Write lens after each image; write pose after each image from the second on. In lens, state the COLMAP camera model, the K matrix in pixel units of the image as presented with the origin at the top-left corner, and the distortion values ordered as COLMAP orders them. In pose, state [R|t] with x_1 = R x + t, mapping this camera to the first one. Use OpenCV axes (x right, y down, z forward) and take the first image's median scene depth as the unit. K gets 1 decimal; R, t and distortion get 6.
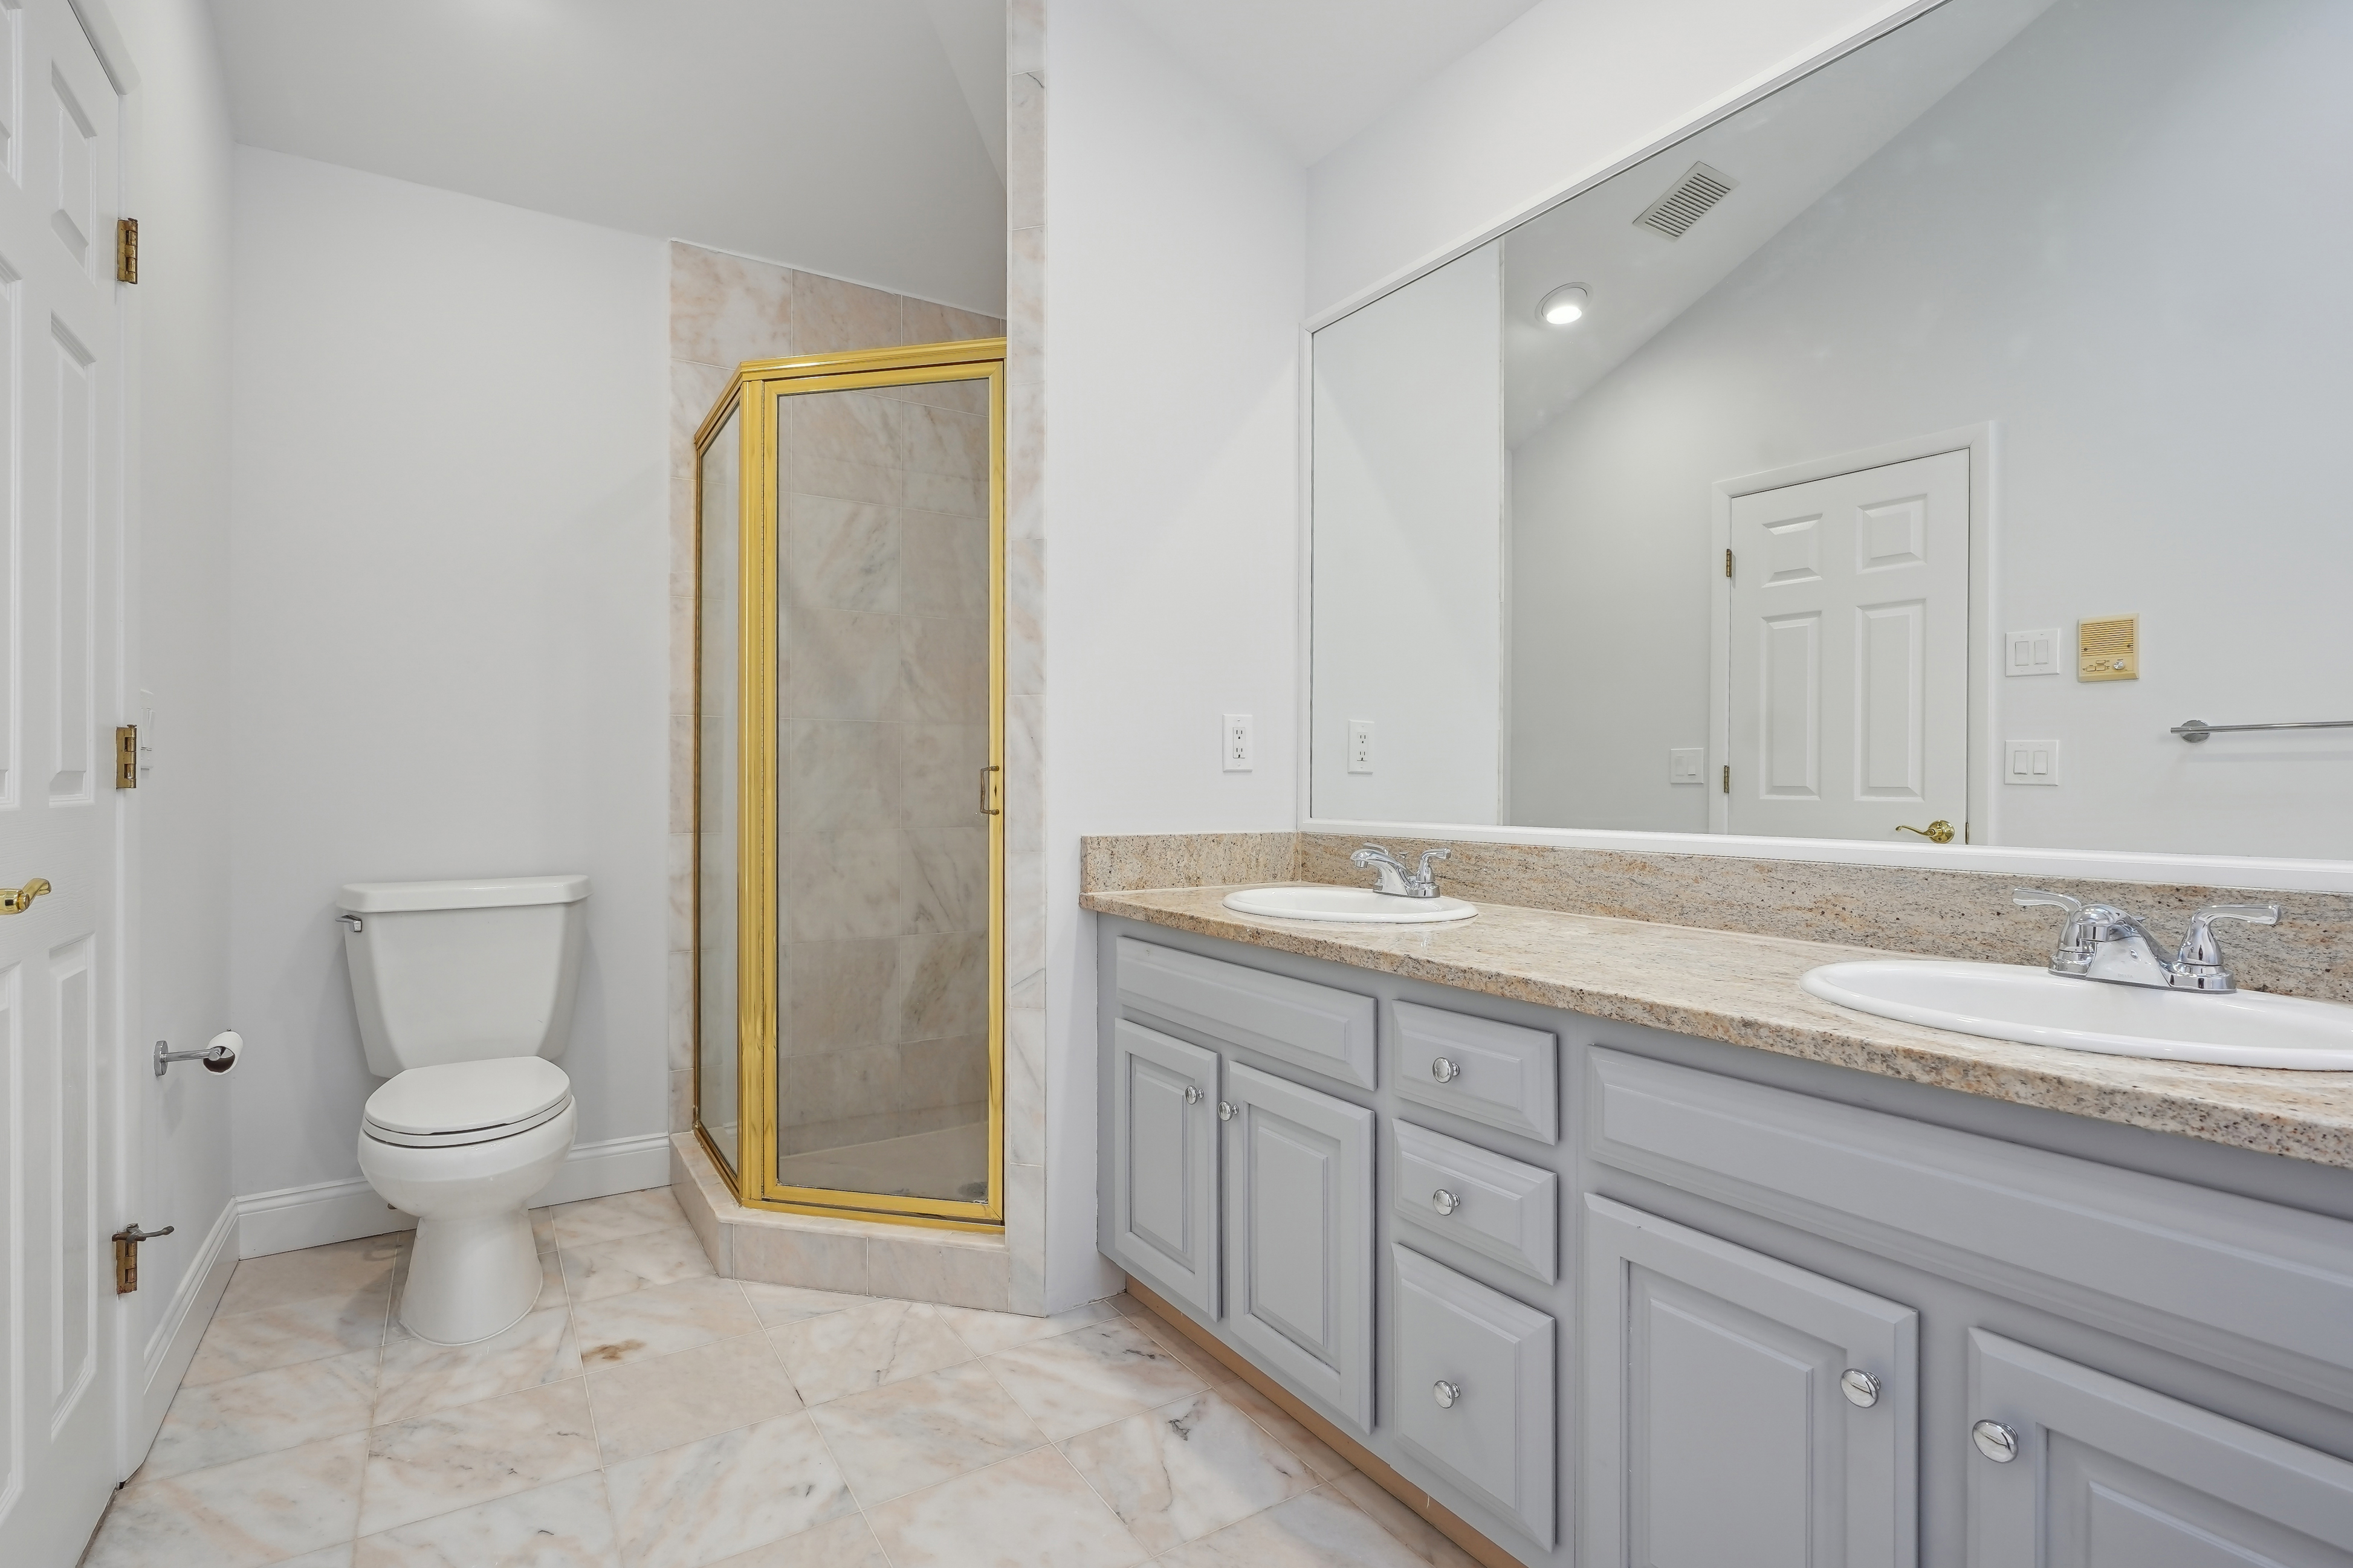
lens RADIAL K [[1077.6, 0, 1113.2], [0, 1077.6, 782.5], [0, 0, 1]] dist [-0.009650, 0.003013]
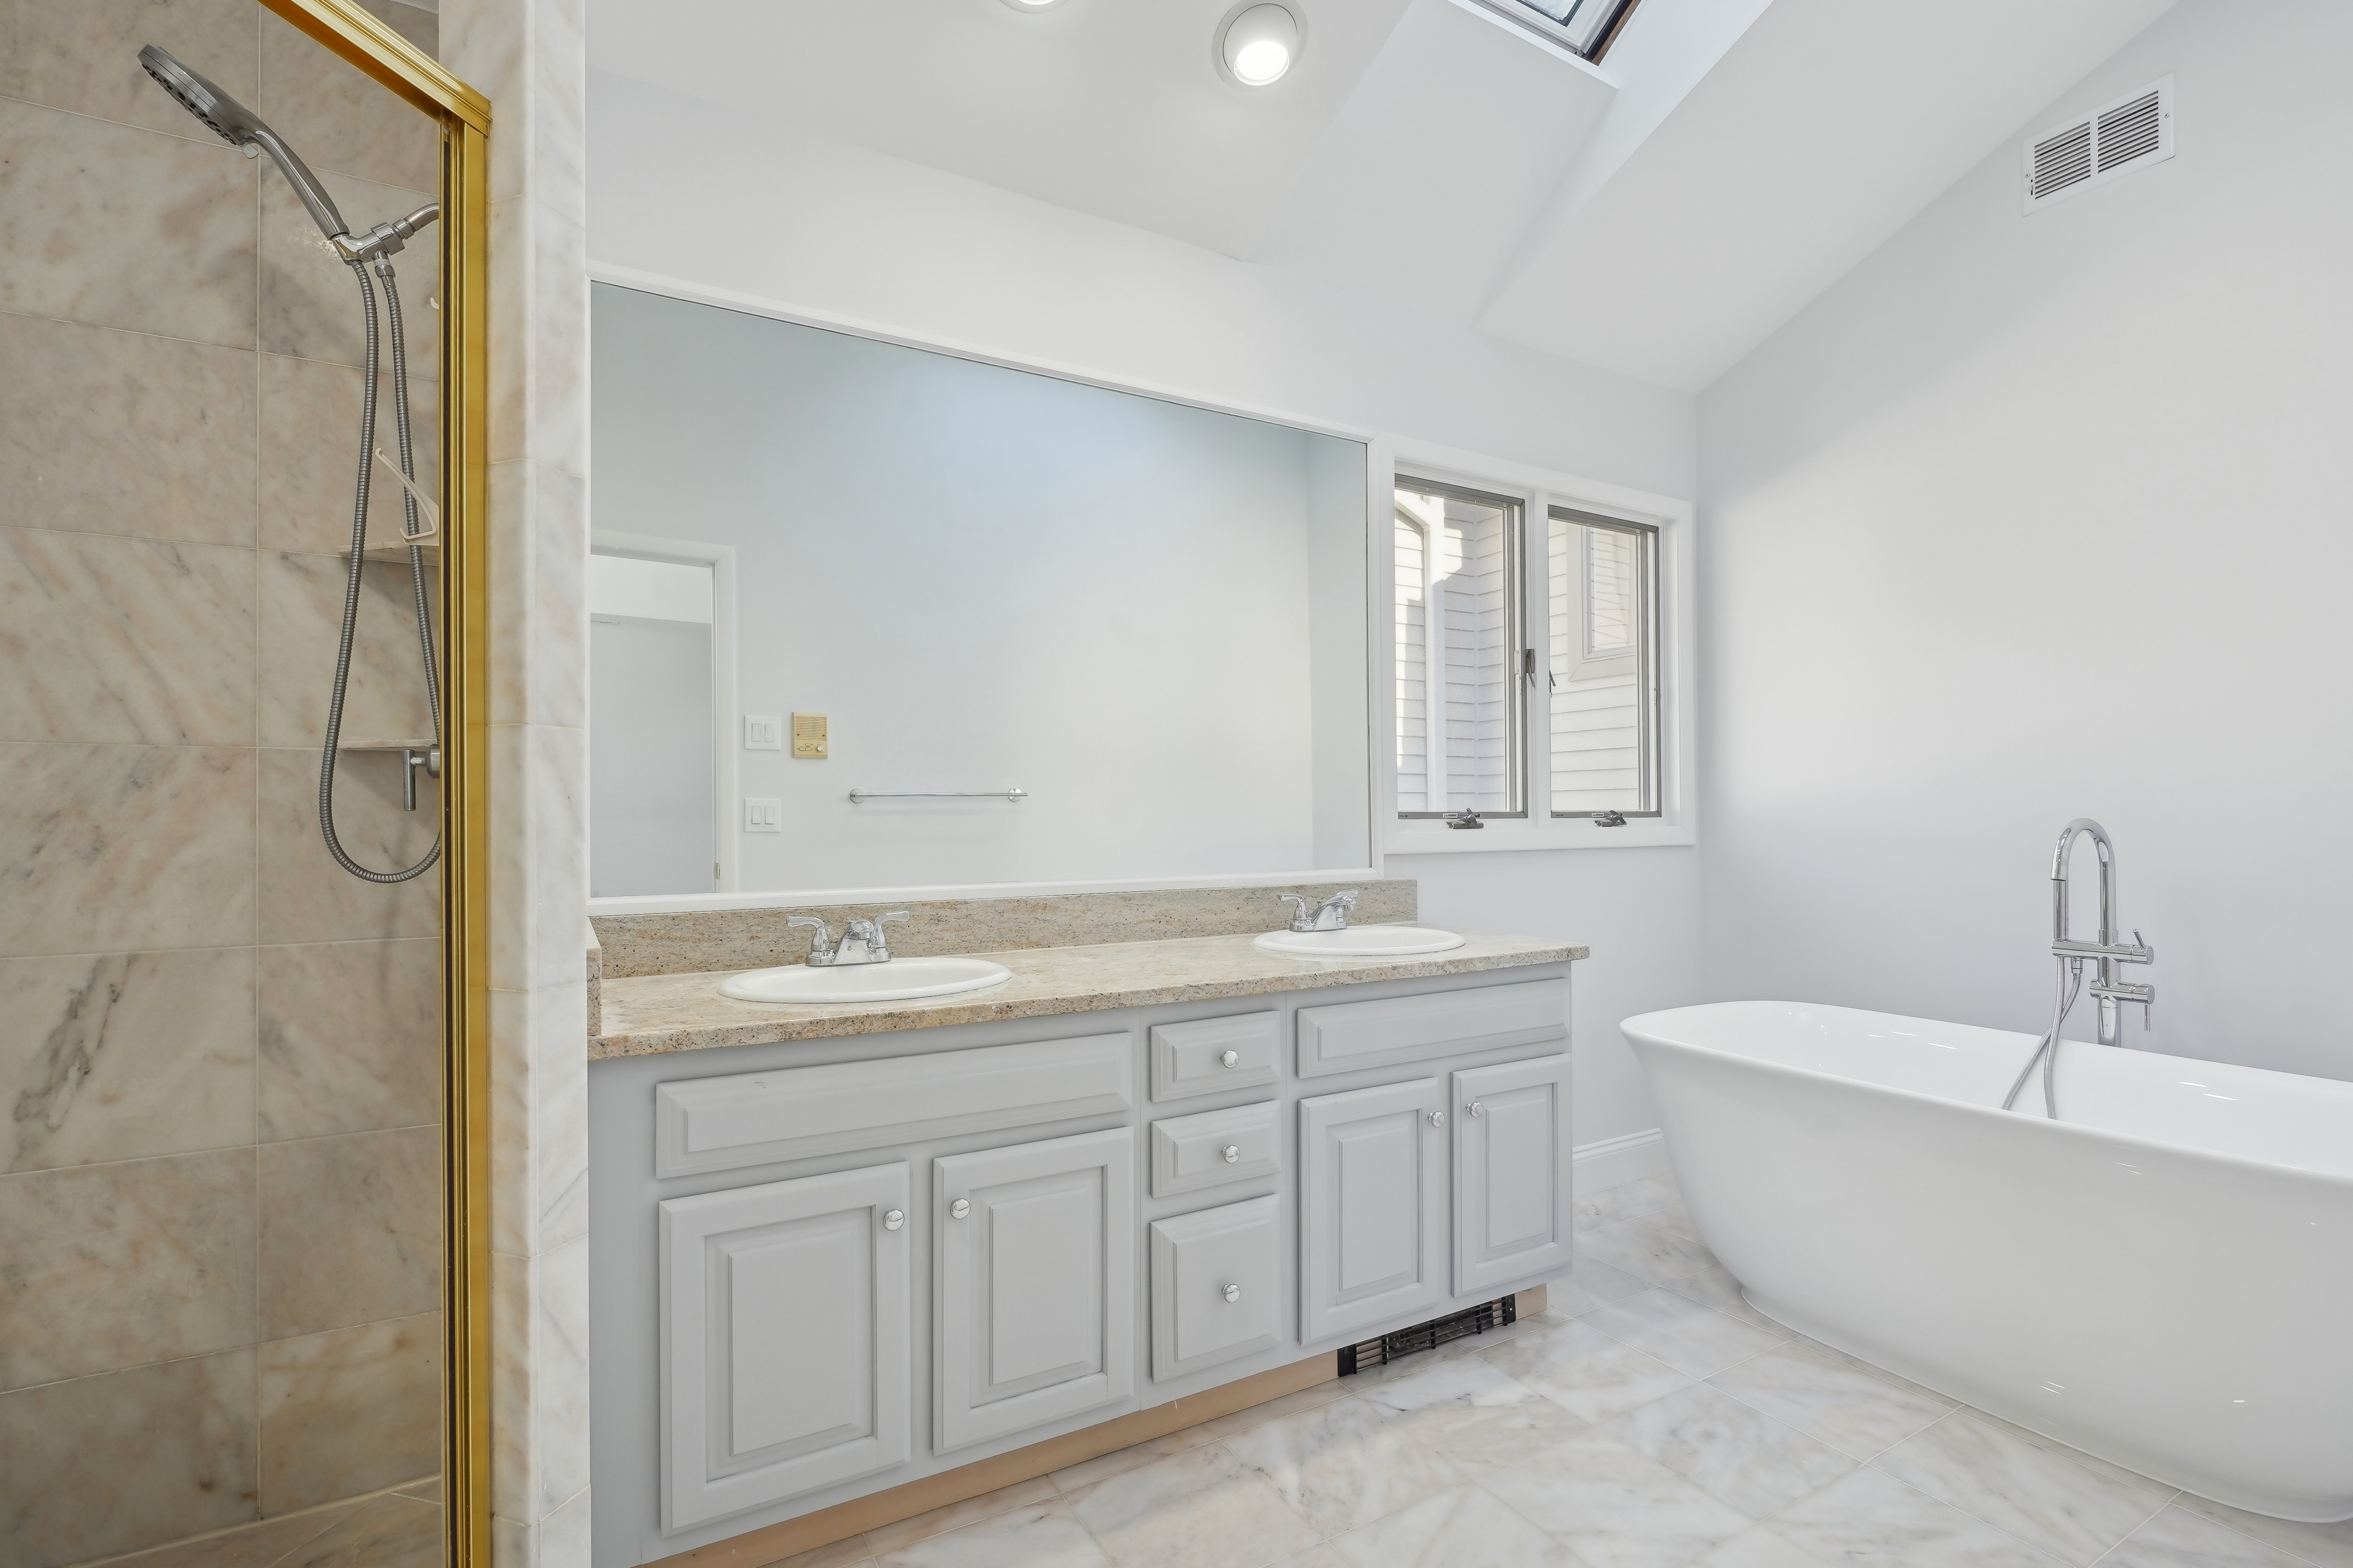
lens RADIAL K [[1077.6, 0, 1197.1], [0, 1077.6, 800.3], [0, 0, 1]] dist [-0.009650, 0.003013]
pose [[0.020899, 0.009374, 0.999738, -0.824161], [0.003716, 0.999948, -0.009453, -0.040012], [-0.999775, 0.003913, 0.020863, 0.767975]]
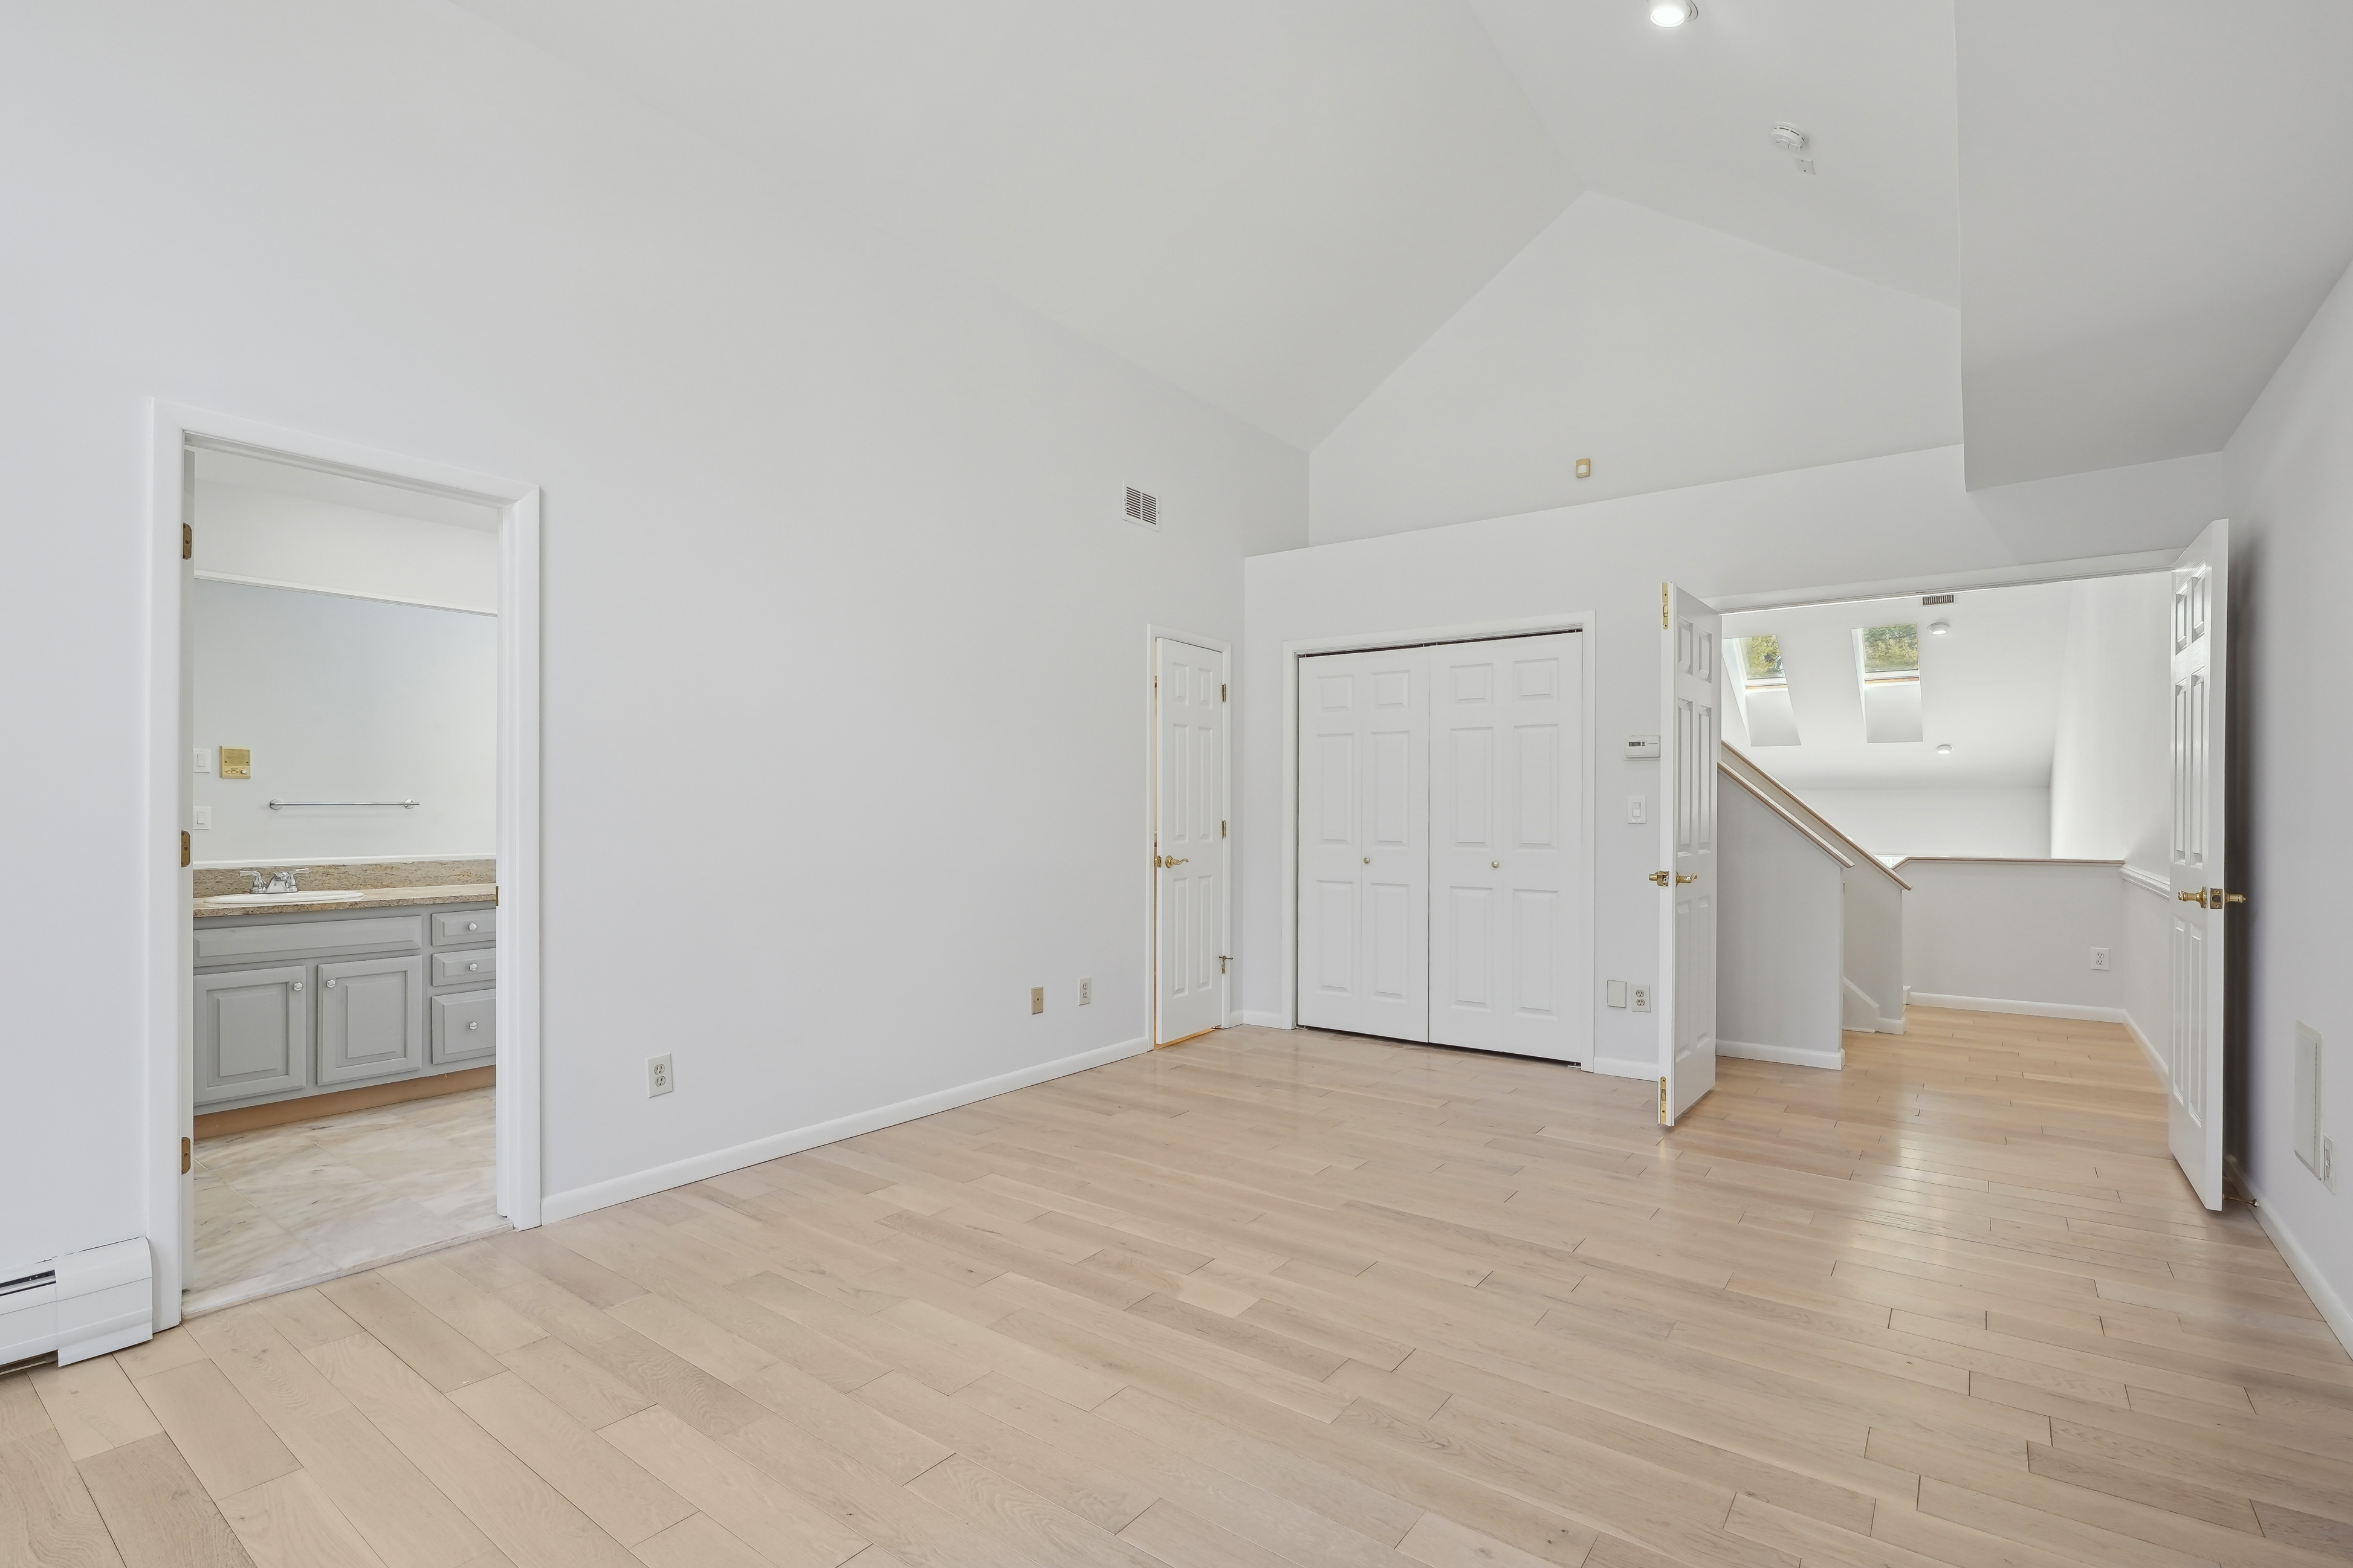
lens RADIAL K [[1077.6, 0, 1161.9], [0, 1077.6, 807.1], [0, 0, 1]] dist [-0.009650, 0.003013]
pose [[-0.360667, -0.002936, 0.932690, -2.678658], [-0.005450, 0.999985, 0.001040, -0.088025], [-0.932679, -0.004708, -0.360677, 0.163486]]
